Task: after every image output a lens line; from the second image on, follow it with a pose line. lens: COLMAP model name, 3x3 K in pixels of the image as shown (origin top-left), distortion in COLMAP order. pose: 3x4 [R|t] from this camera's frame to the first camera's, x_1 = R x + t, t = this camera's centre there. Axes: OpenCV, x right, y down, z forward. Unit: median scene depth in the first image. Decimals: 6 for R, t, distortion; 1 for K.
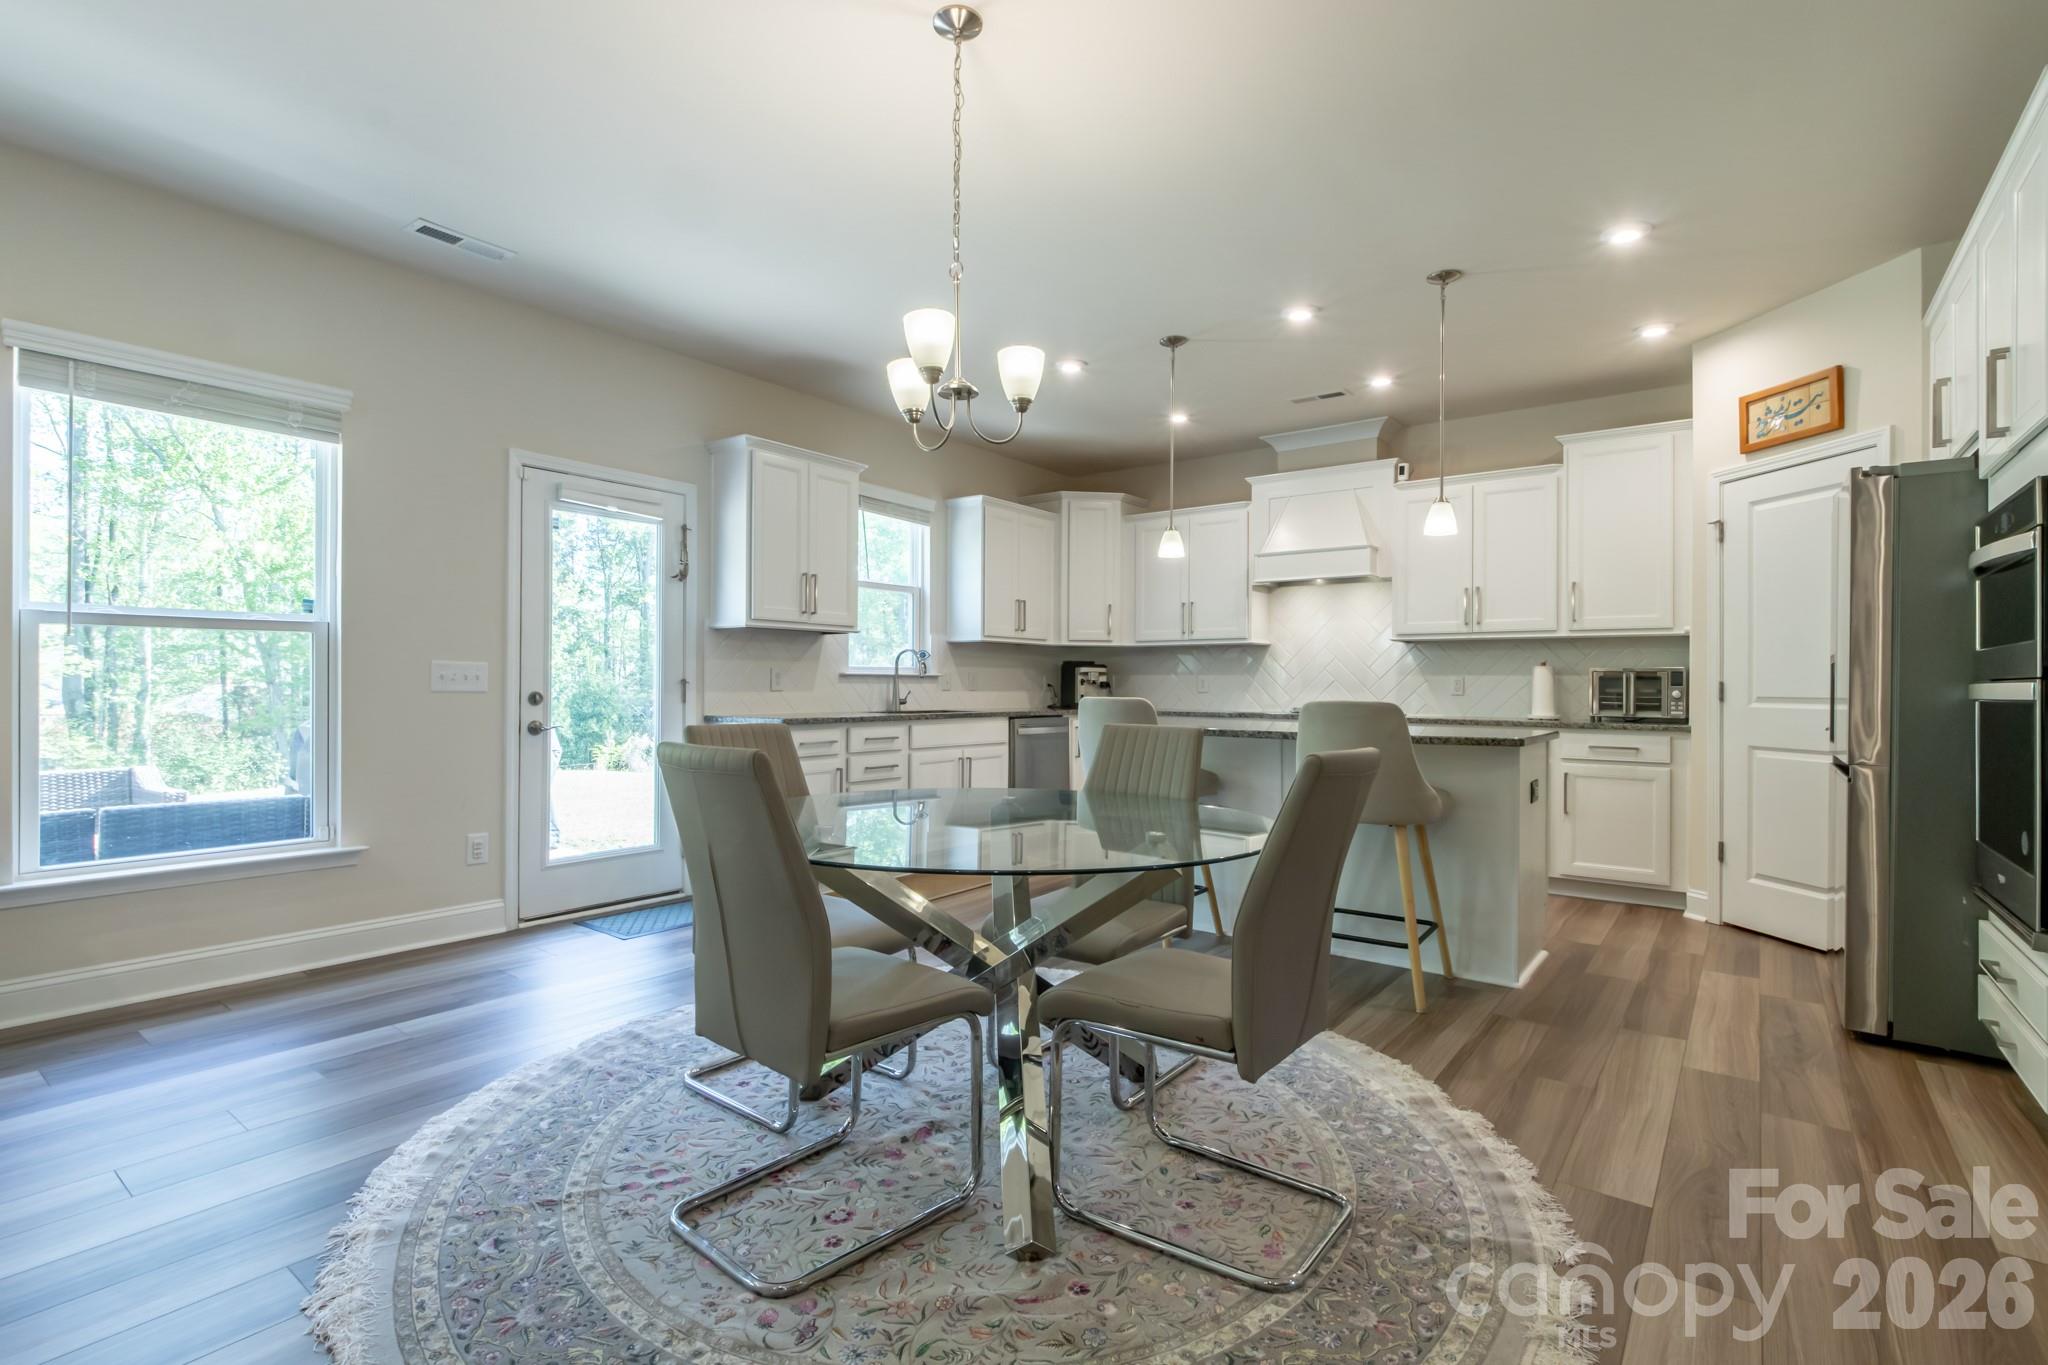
lens RADIAL K [[959.1, 0, 1015.2], [0, 959.1, 676.3], [0, 0, 1]] dist [0.005523, -0.003874]
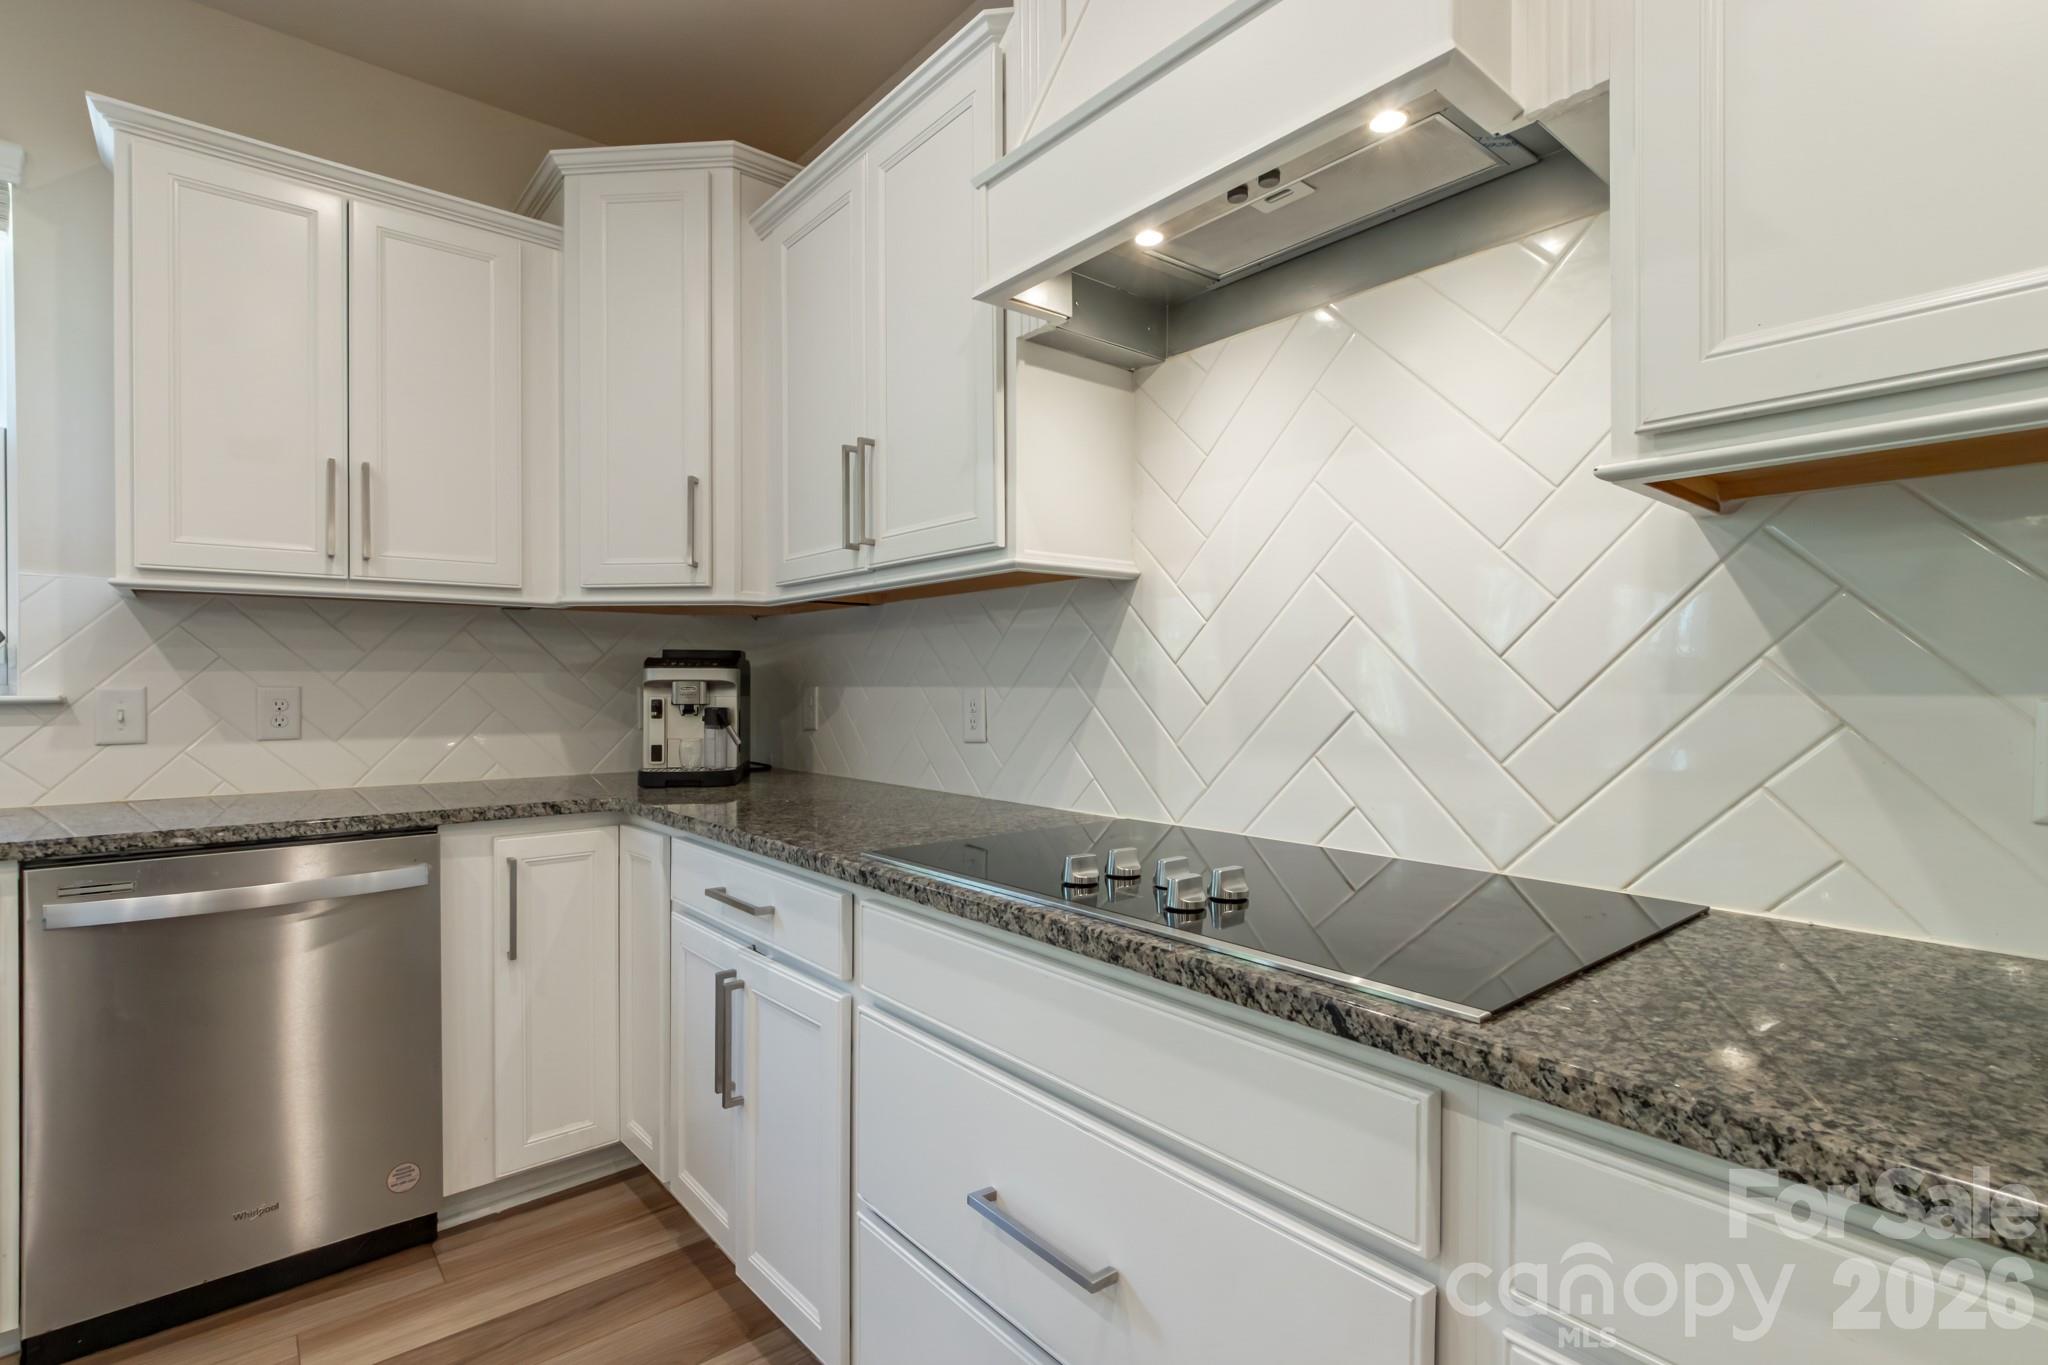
lens RADIAL K [[959.1, 0, 1011.5], [0, 959.1, 687.9], [0, 0, 1]] dist [0.005523, -0.003874]
pose [[0.976014, -0.008253, -0.217552, 0.359639], [0.011385, 0.999849, 0.013149, -0.006285], [0.217411, -0.015310, 0.975960, 0.896641]]
